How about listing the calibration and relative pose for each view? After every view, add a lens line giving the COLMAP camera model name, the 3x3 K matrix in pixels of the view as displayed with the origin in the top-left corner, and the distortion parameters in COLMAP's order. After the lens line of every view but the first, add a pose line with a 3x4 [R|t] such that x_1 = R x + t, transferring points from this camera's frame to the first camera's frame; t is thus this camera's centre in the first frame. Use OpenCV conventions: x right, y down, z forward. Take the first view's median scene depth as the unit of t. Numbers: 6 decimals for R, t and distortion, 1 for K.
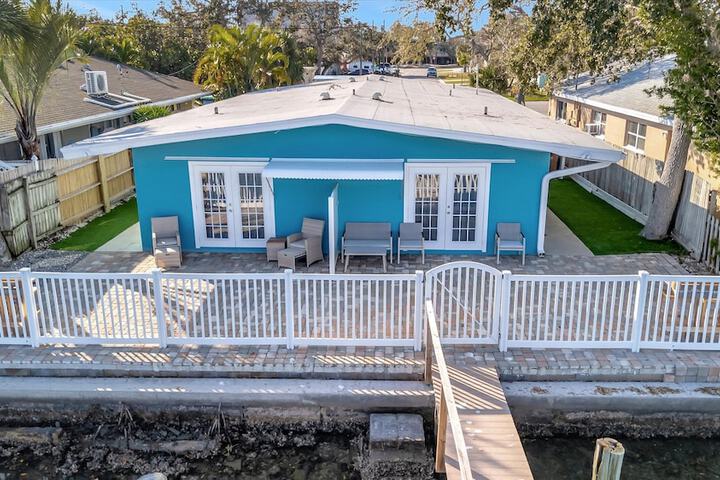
lens RADIAL K [[614.7, 0, 358.4], [0, 614.7, 216.6], [0, 0, 1]] dist [0.114971, -0.166244]
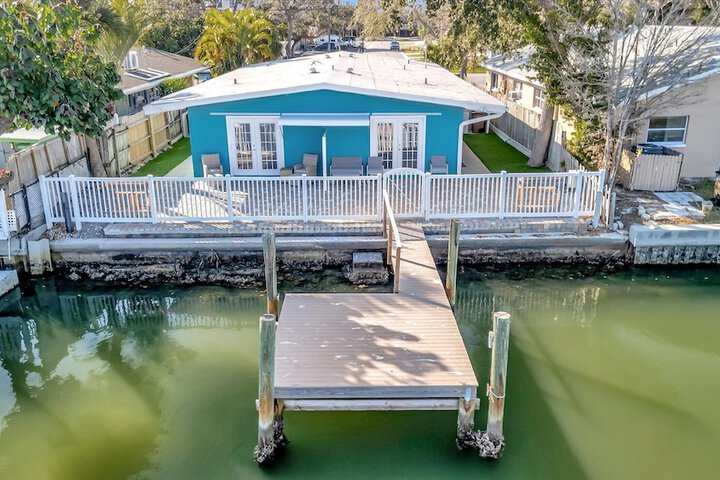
lens RADIAL K [[603.1, 0, 360.0], [0, 603.1, 240.0], [0, 0, 1]] dist [0.063914, -0.003681]
pose [[0.998273, -0.020216, 0.055158, -0.038588], [0.015553, 0.996370, 0.083695, 0.092585], [-0.056650, -0.082693, 0.994964, -0.506524]]
